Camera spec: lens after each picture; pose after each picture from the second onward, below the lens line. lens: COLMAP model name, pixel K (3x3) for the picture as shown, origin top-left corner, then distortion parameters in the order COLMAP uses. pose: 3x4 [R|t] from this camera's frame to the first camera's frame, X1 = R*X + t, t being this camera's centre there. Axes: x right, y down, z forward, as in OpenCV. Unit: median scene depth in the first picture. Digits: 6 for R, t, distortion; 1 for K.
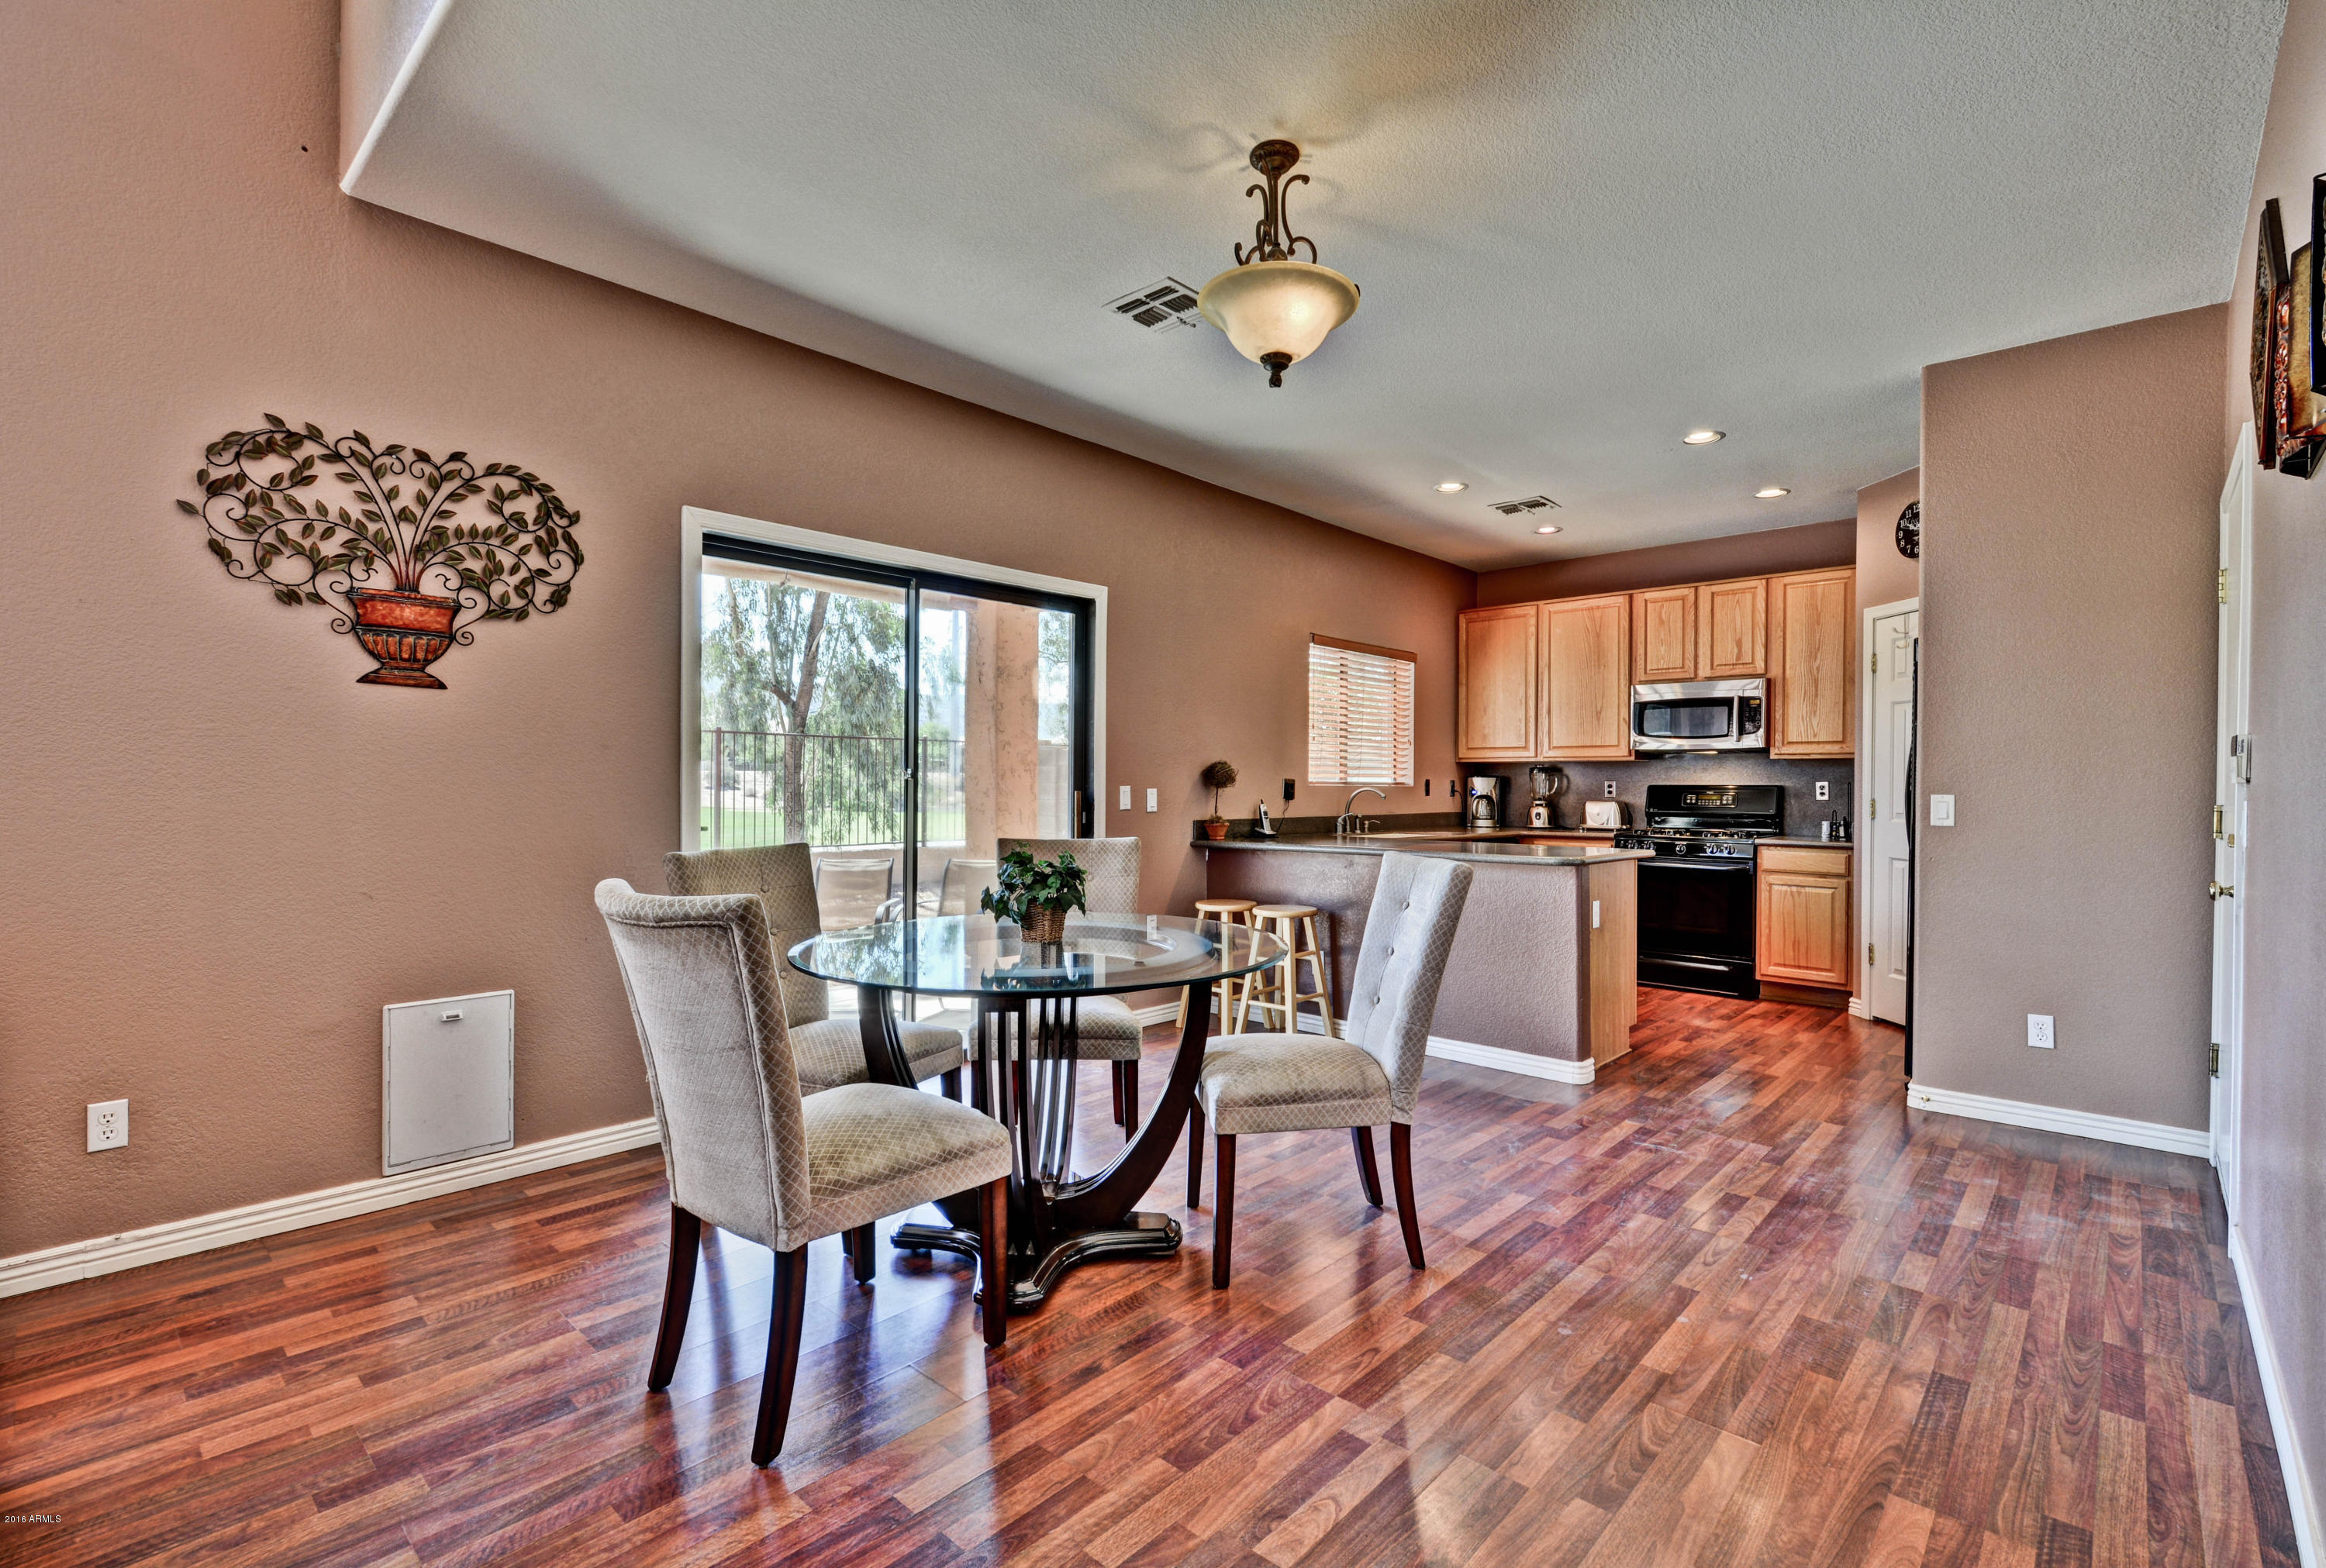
lens RADIAL K [[1046.0, 0, 1165.5], [0, 1046.0, 786.0], [0, 0, 1]] dist [0.007401, -0.000052]
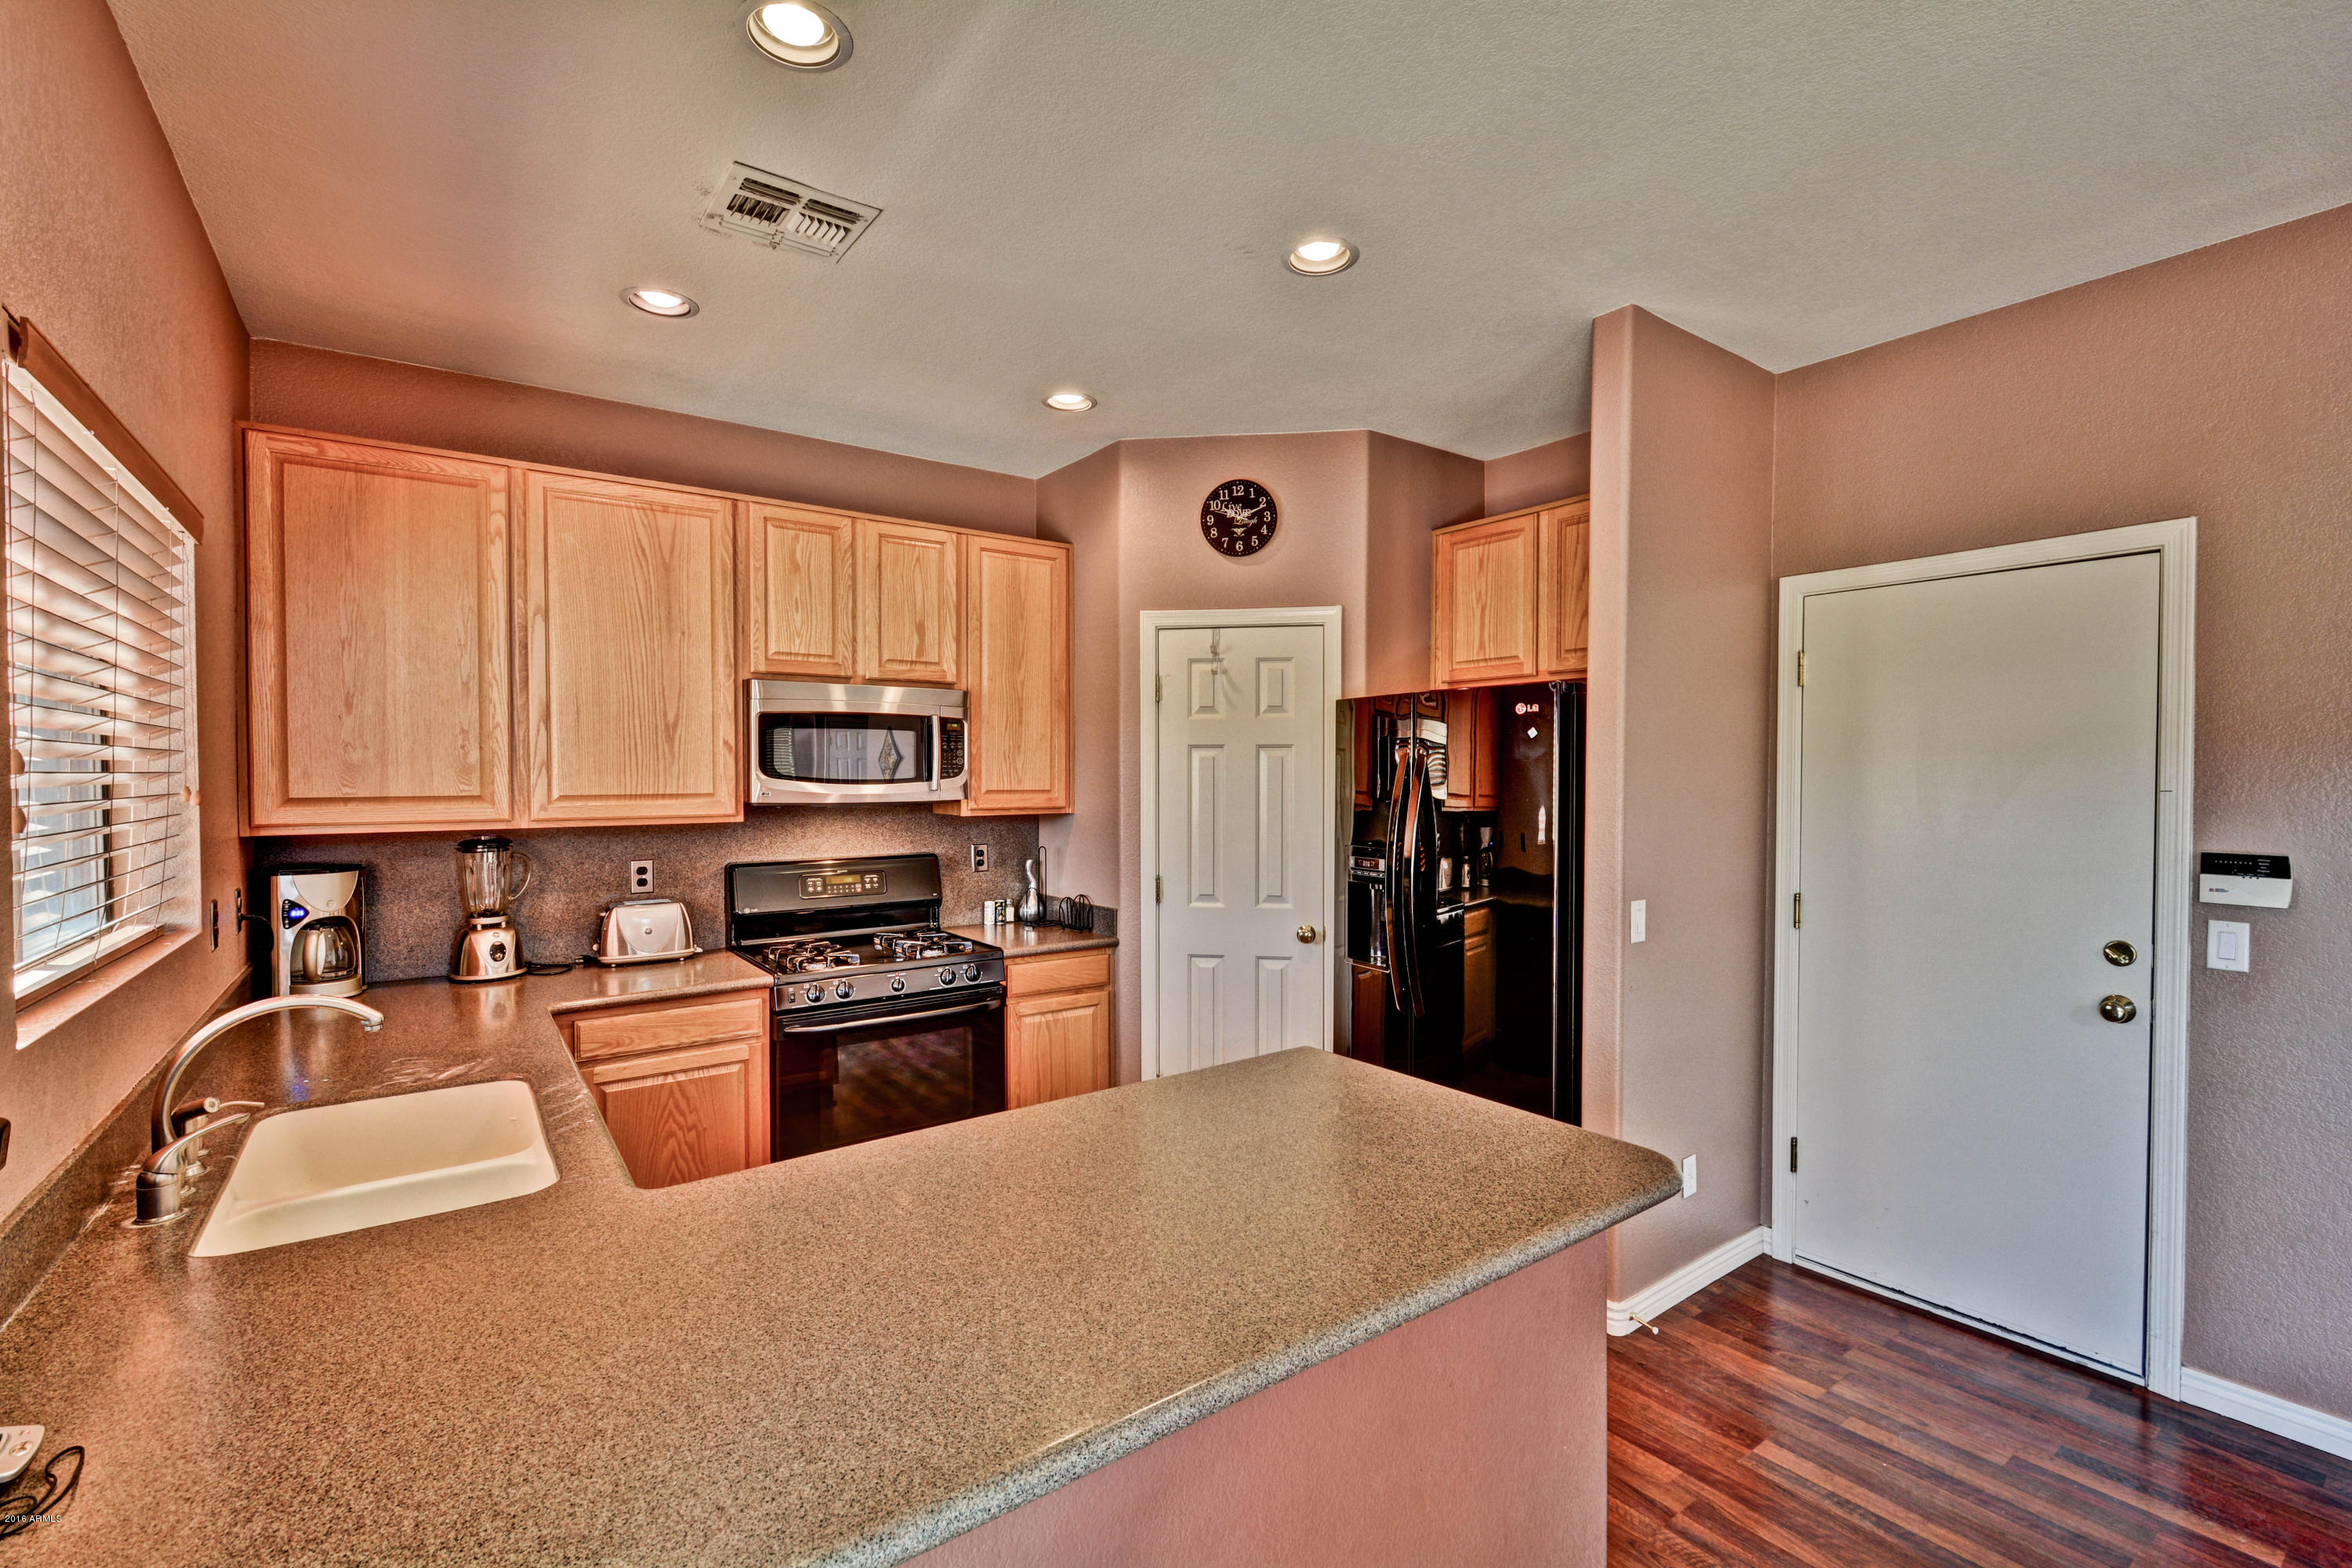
lens RADIAL K [[1030.3, 0, 1214.8], [0, 1030.3, 798.8], [0, 0, 1]] dist [-0.003356, -0.000791]
pose [[0.171094, -0.030038, 0.984797, -0.017704], [0.005339, 0.999549, 0.029561, -0.053816], [-0.985240, 0.000200, 0.171177, 0.730469]]
